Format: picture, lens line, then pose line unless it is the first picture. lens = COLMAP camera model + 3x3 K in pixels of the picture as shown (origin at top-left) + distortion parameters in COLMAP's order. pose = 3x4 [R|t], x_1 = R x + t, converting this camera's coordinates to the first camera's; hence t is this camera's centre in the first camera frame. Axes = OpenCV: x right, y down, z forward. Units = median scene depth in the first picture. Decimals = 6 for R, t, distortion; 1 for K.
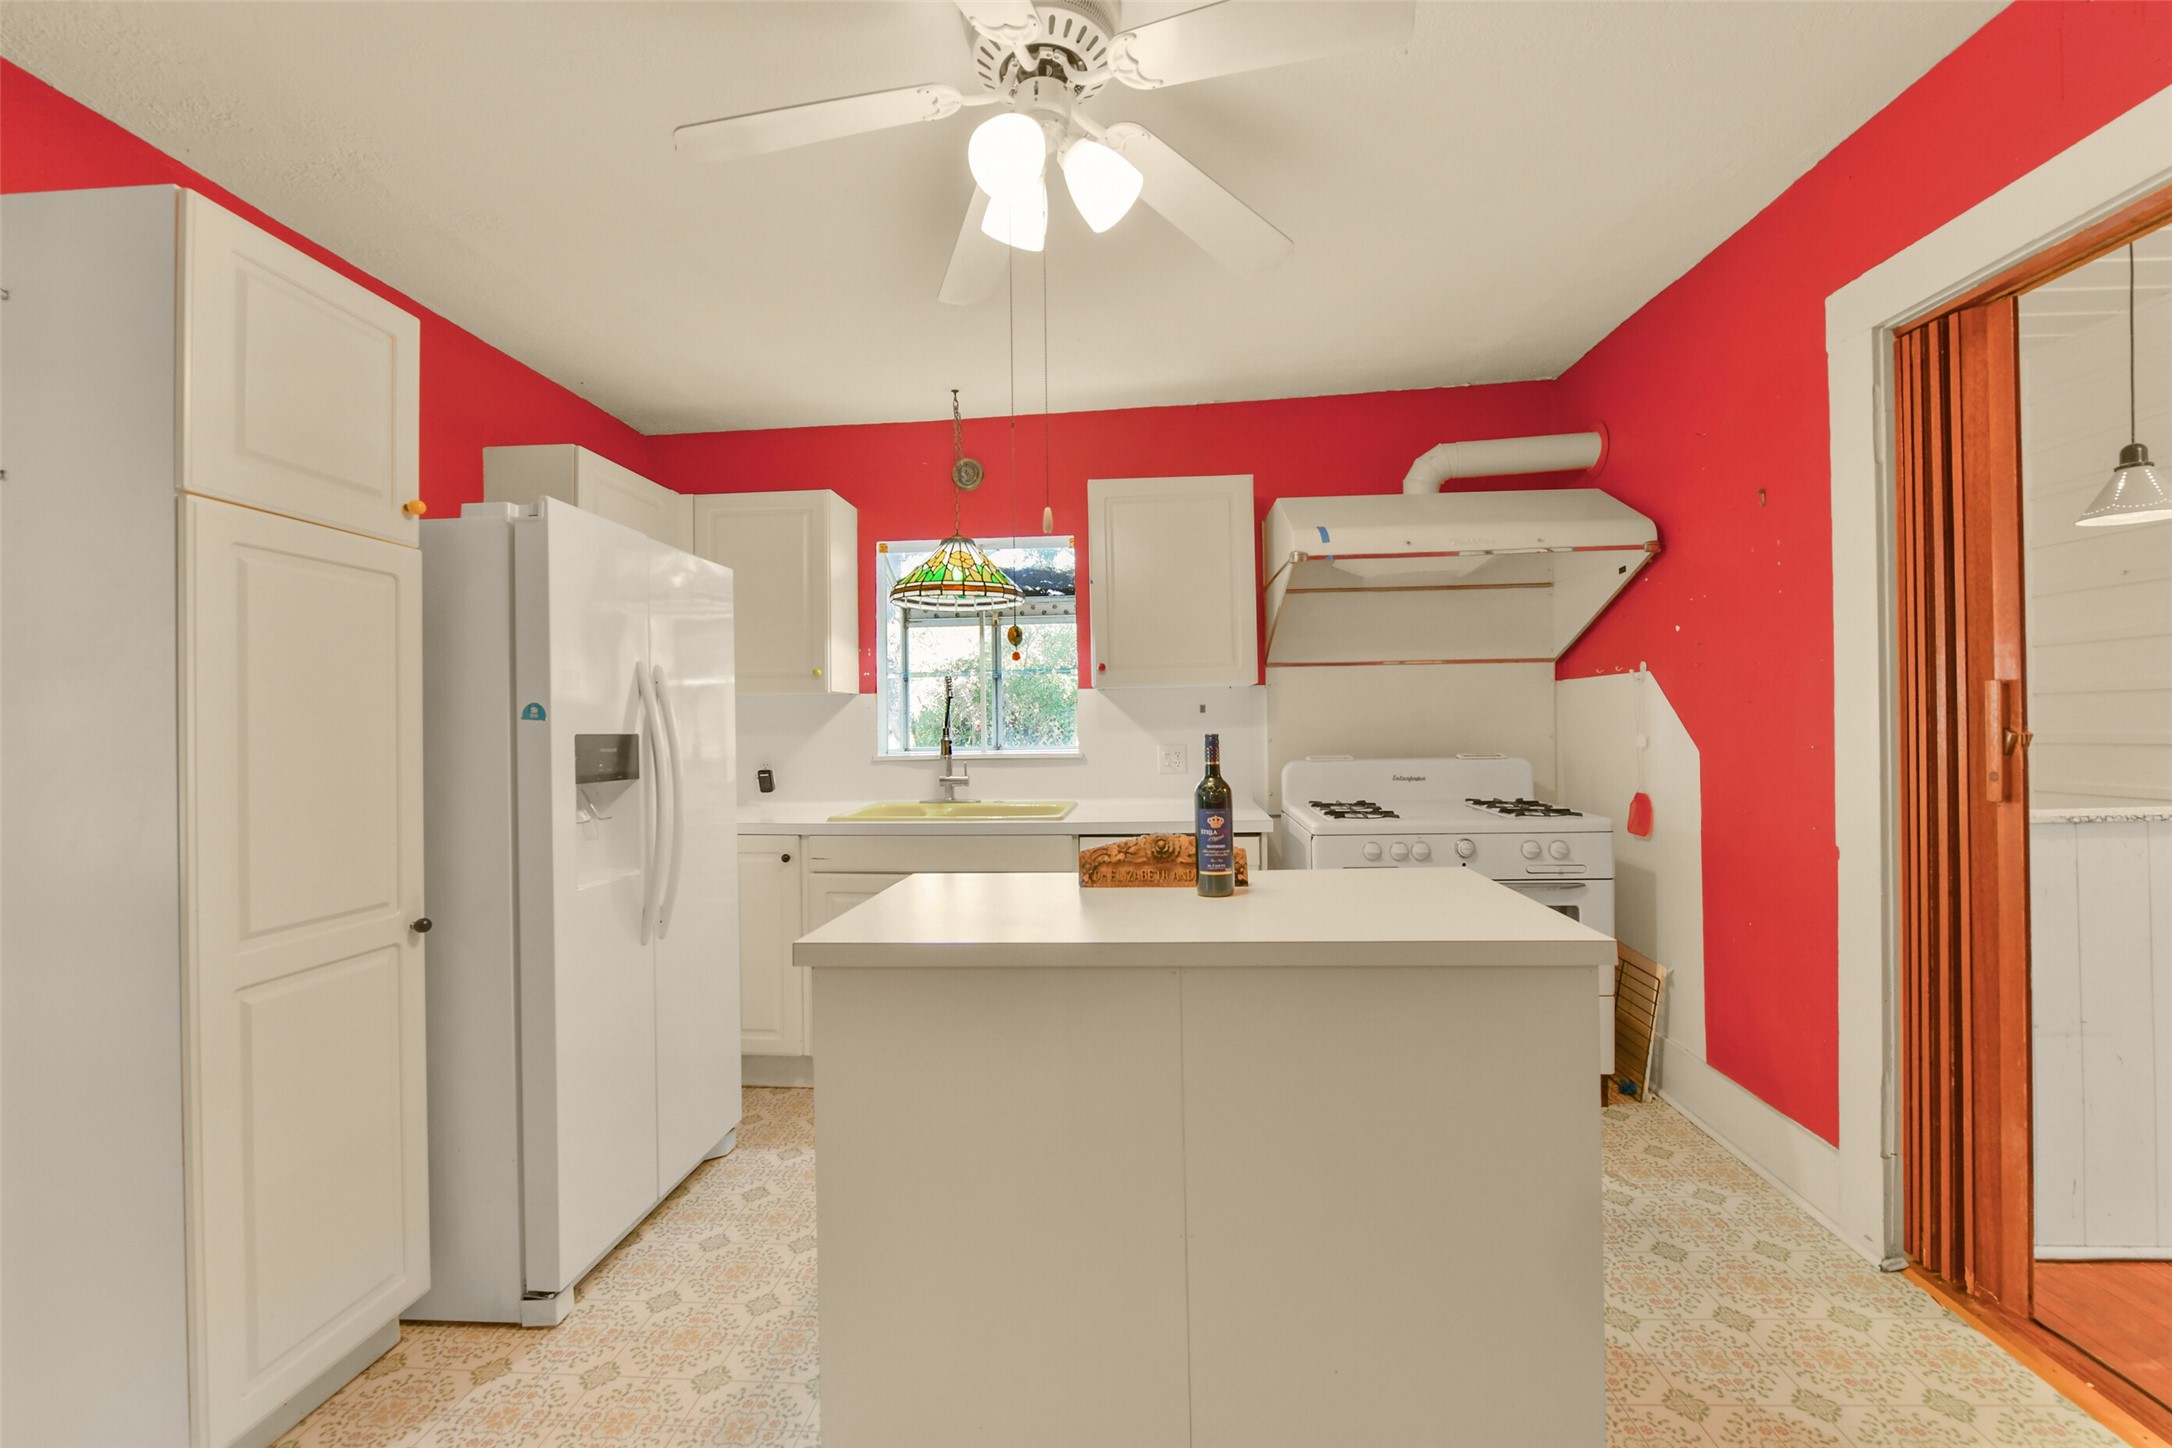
lens RADIAL K [[881.5, 0, 1083.8], [0, 881.5, 726.4], [0, 0, 1]] dist [-0.009821, -0.000092]
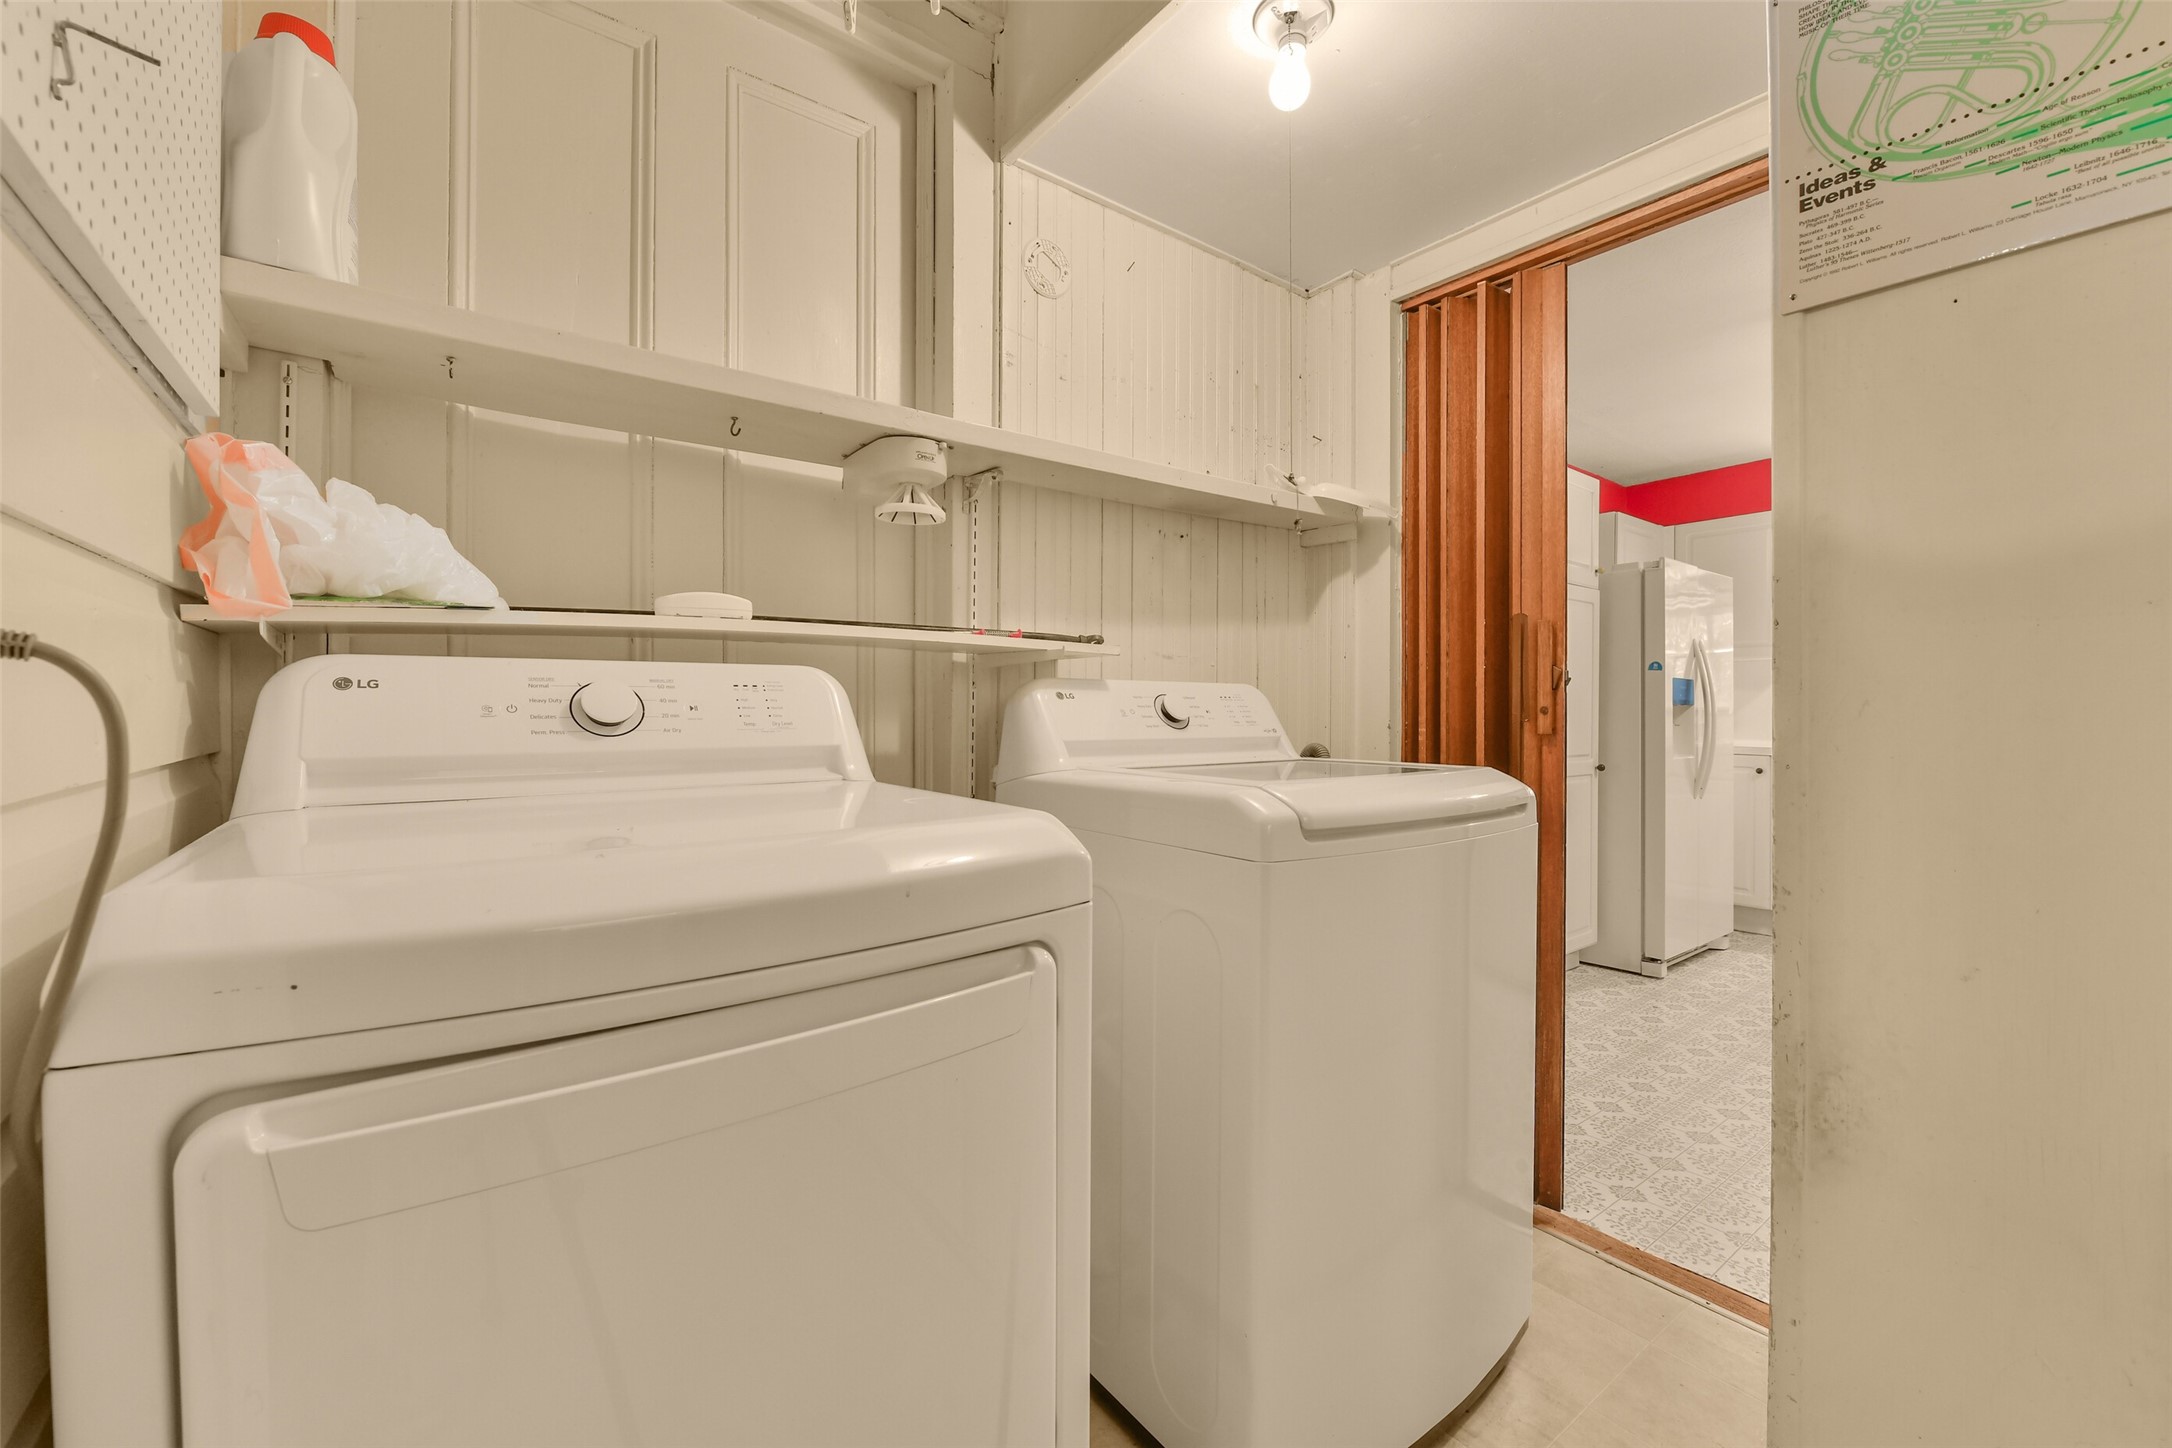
lens RADIAL K [[881.5, 0, 1097.7], [0, 881.5, 712.7], [0, 0, 1]] dist [-0.009821, -0.000092]
pose [[0.672741, 0.014617, -0.739733, -0.004157], [-0.012669, 0.999886, 0.008236, 0.075421], [0.739769, 0.003831, 0.672850, -1.083867]]
